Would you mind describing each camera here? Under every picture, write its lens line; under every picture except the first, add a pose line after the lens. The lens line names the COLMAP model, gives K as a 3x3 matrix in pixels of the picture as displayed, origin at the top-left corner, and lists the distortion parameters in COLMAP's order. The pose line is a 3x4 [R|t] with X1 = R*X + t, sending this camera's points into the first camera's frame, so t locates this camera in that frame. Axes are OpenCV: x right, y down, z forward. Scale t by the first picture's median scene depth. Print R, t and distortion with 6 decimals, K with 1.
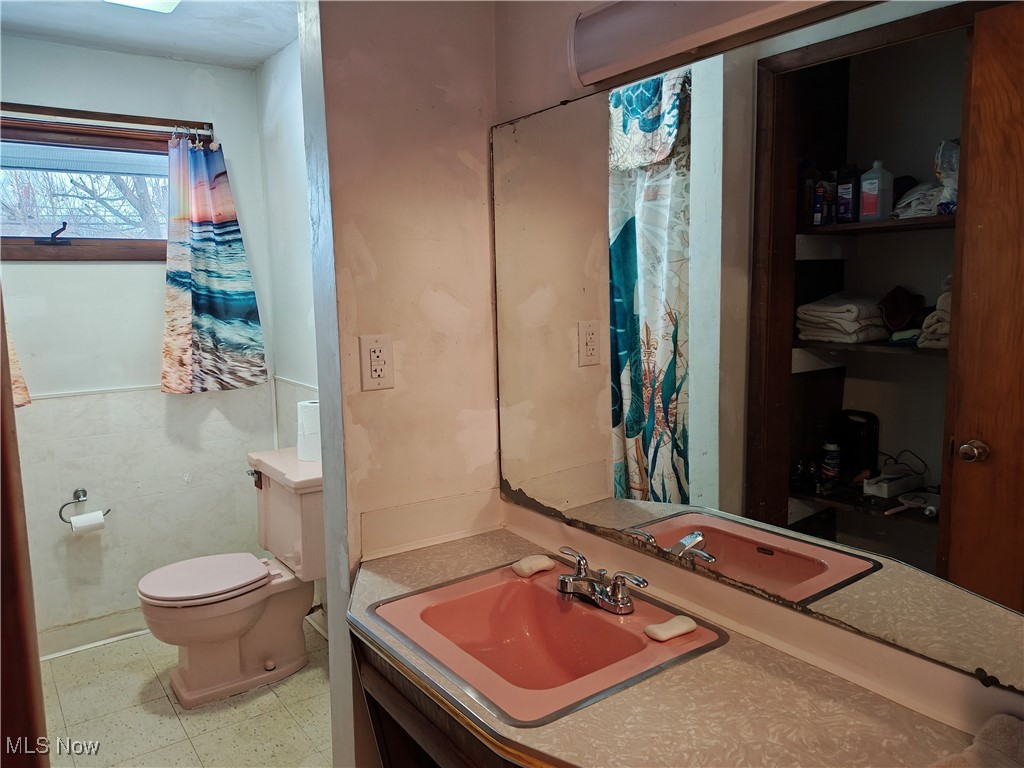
lens RADIAL K [[754.2, 0, 513.4], [0, 754.2, 389.0], [0, 0, 1]] dist [0.072727, -0.103592]
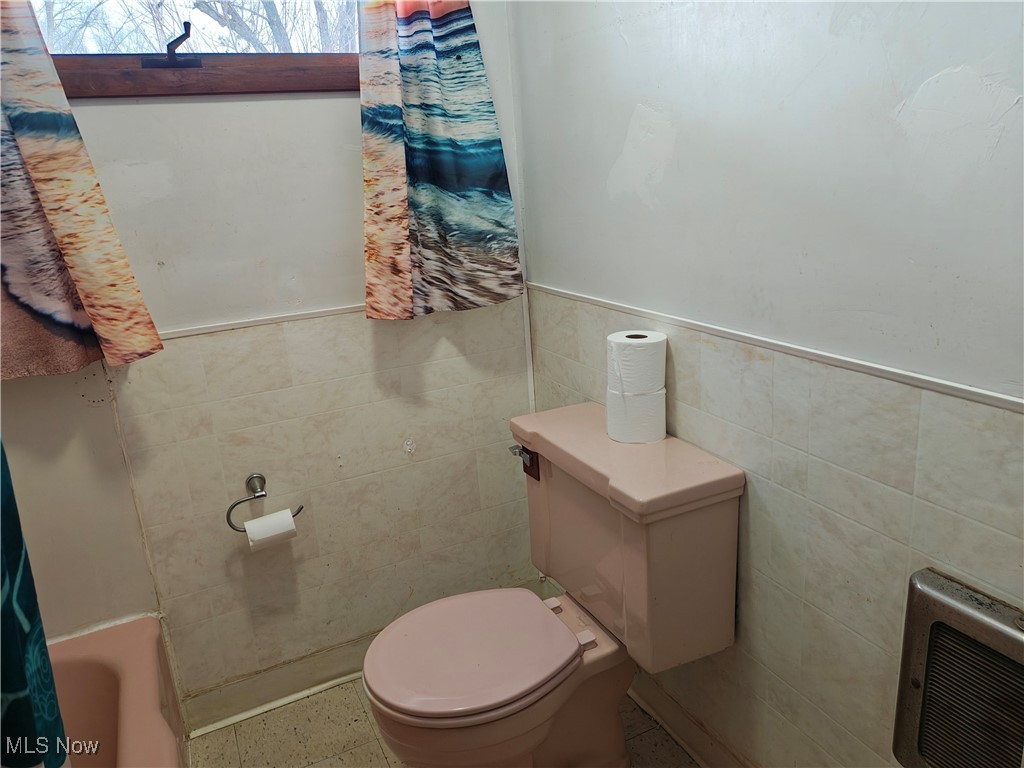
lens RADIAL K [[760.5, 0, 540.4], [0, 760.5, 385.7], [0, 0, 1]] dist [0.092203, -0.147777]
pose [[0.986806, -0.008059, -0.161705, -0.225933], [0.032038, 0.988731, 0.146238, -0.027350], [0.158704, -0.149489, 0.975944, 0.417806]]
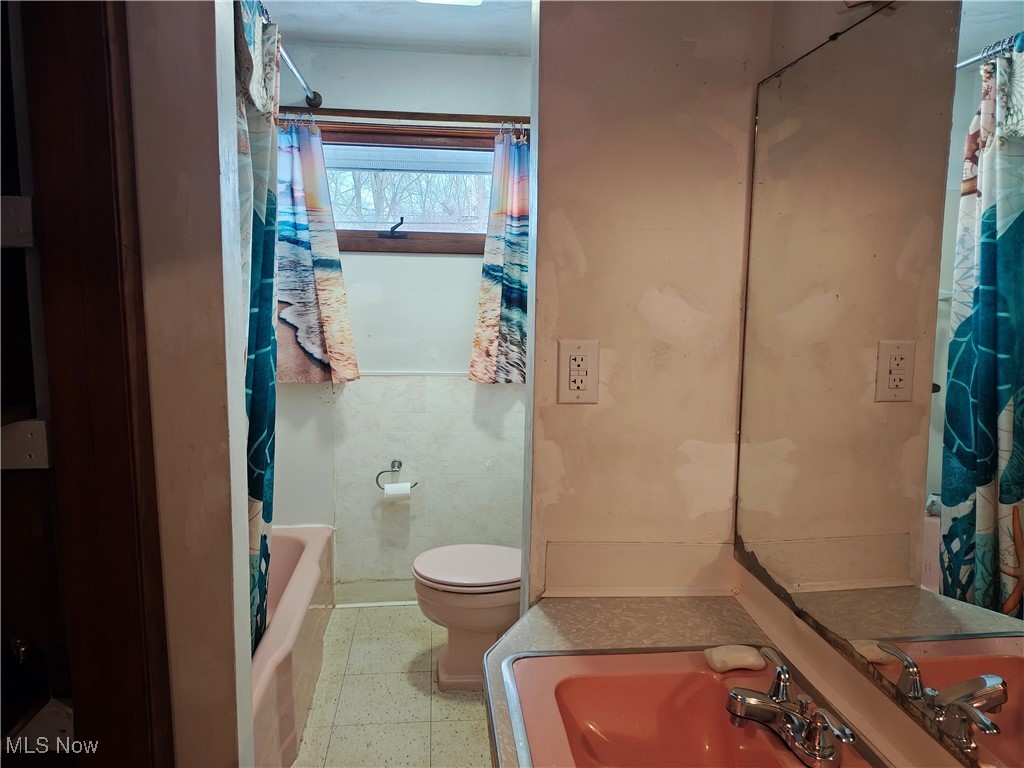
lens RADIAL K [[754.2, 0, 513.4], [0, 754.2, 389.0], [0, 0, 1]] dist [0.072727, -0.103592]
pose [[0.861163, 0.102995, -0.497785, 0.108418], [-0.102174, 0.994344, 0.028975, -0.019567], [0.497954, 0.025908, 0.866816, 0.131006]]
